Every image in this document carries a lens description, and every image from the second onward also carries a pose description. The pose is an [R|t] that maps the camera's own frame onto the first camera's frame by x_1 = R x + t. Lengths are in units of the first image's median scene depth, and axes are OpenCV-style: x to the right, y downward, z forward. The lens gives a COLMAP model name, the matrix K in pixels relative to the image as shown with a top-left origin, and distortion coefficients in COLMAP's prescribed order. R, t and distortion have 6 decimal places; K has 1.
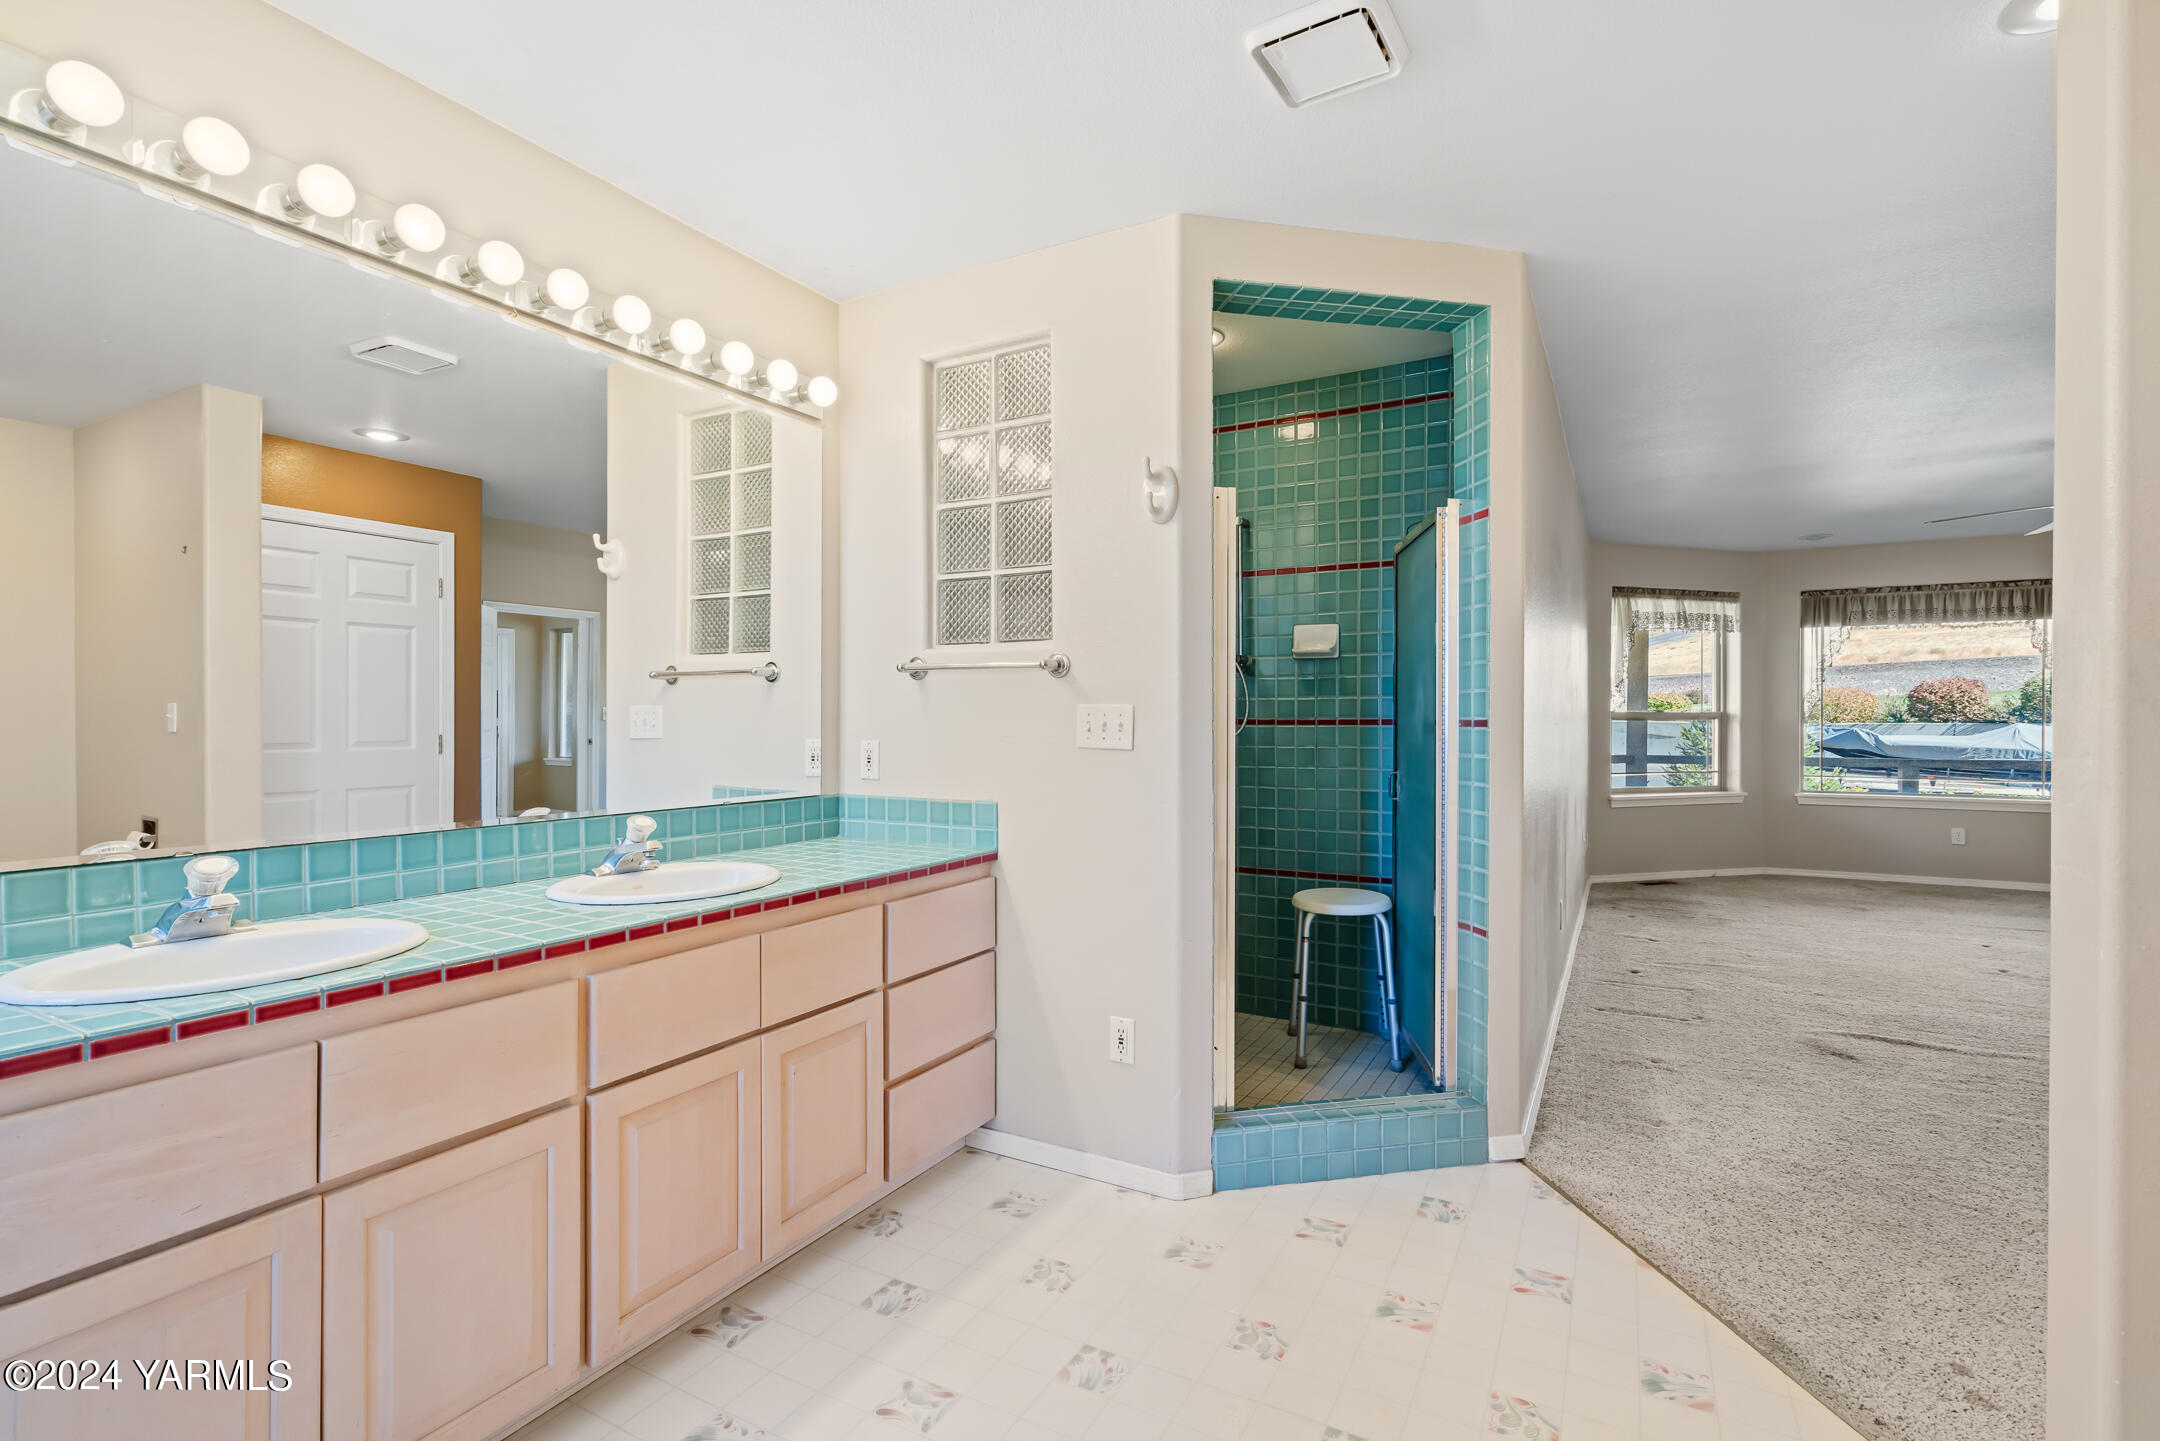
lens RADIAL K [[983.1, 0, 1070.4], [0, 983.1, 720.9], [0, 0, 1]] dist [-0.010818, 0.004959]
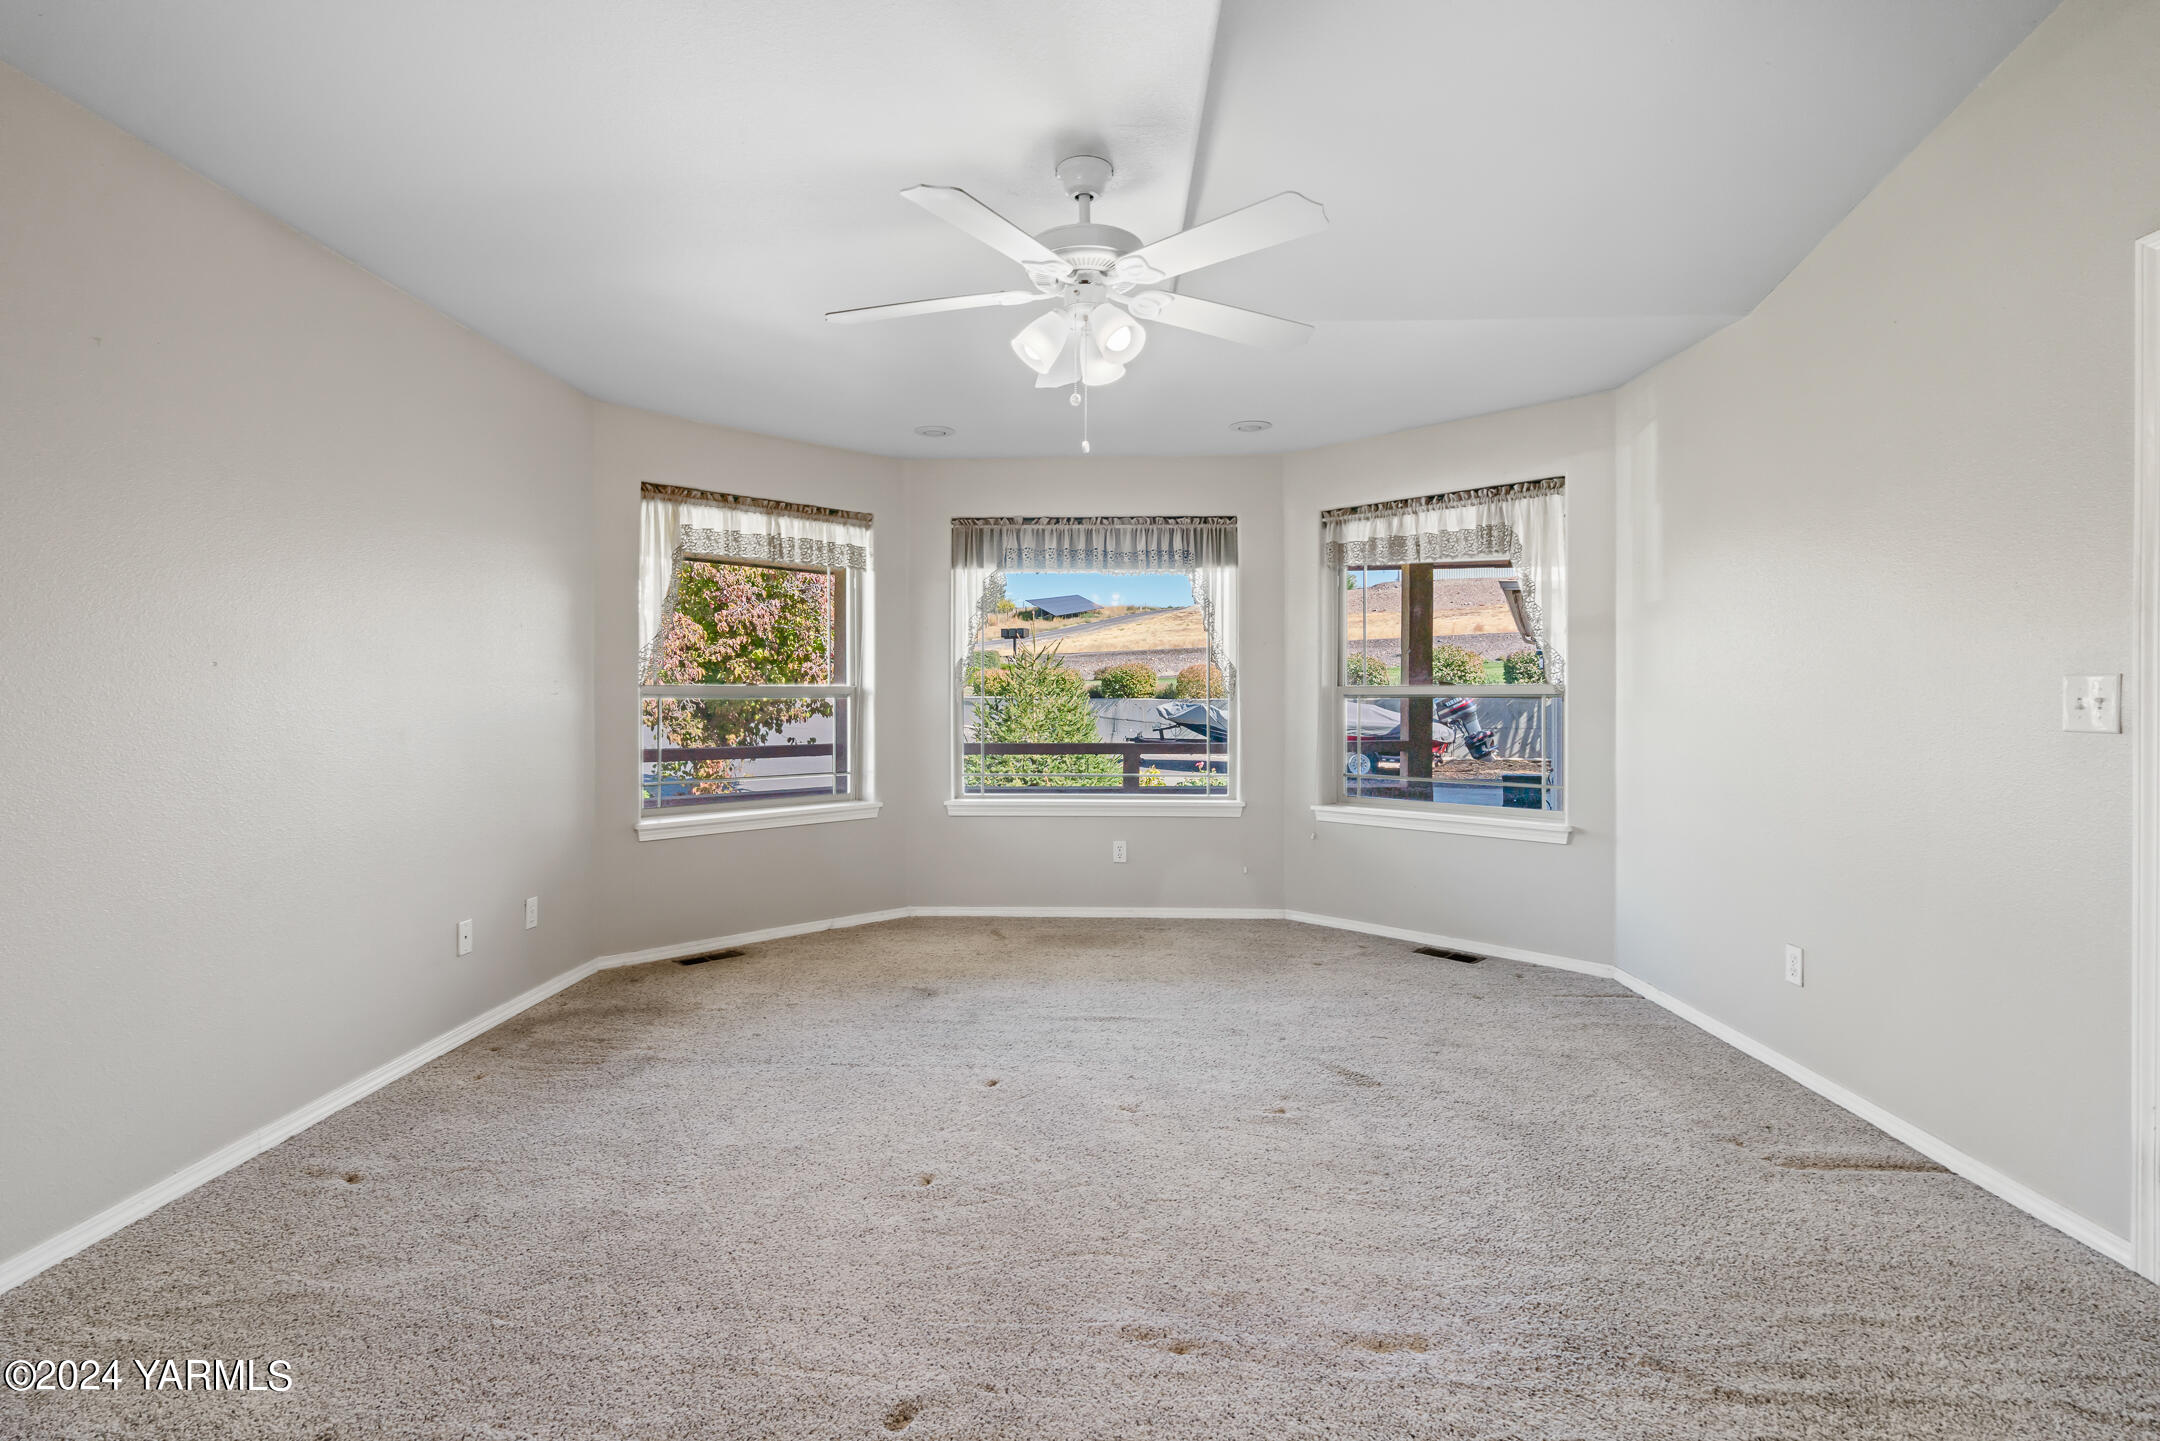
lens RADIAL K [[1051.2, 0, 1033.4], [0, 1051.2, 697.1], [0, 0, 1]] dist [-0.002051, 0.001582]
pose [[0.887139, -0.002889, 0.461493, 0.447035], [0.003416, 0.999994, -0.000307, -0.000923], [-0.461490, 0.001849, 0.887144, 0.291478]]
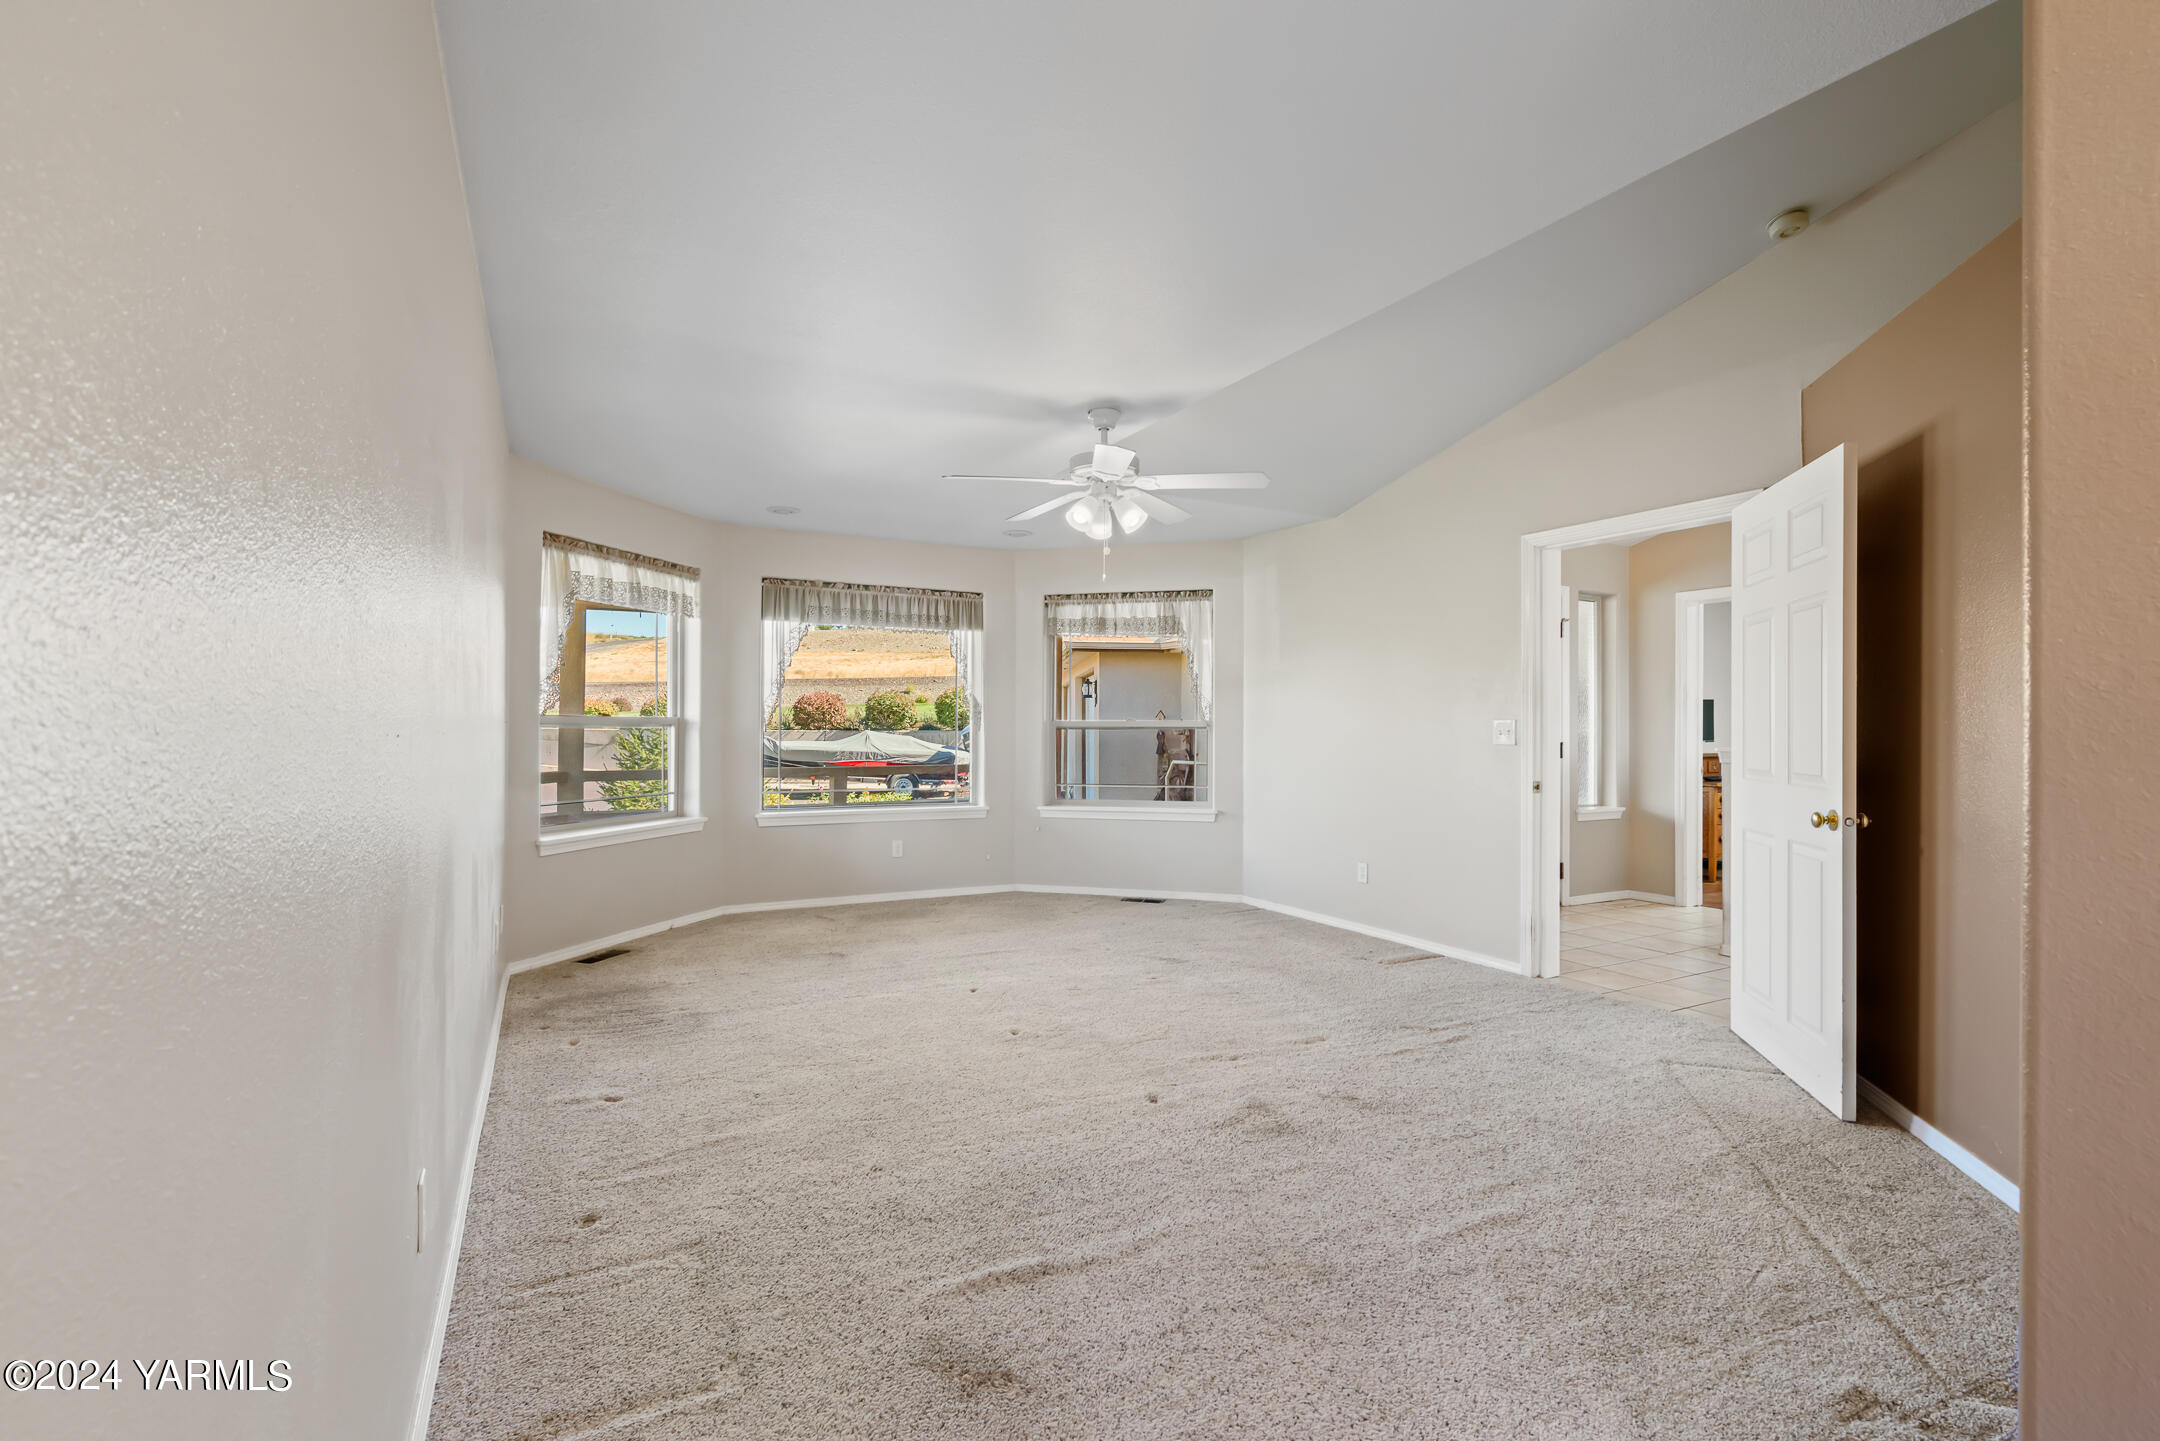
lens RADIAL K [[983.1, 0, 1073.8], [0, 983.1, 723.9], [0, 0, 1]] dist [-0.010818, 0.004959]
pose [[0.535484, 0.004787, 0.844532, 0.170264], [-0.001033, 0.999987, -0.005013, -0.000133], [-0.844545, 0.001812, 0.535482, 0.313539]]
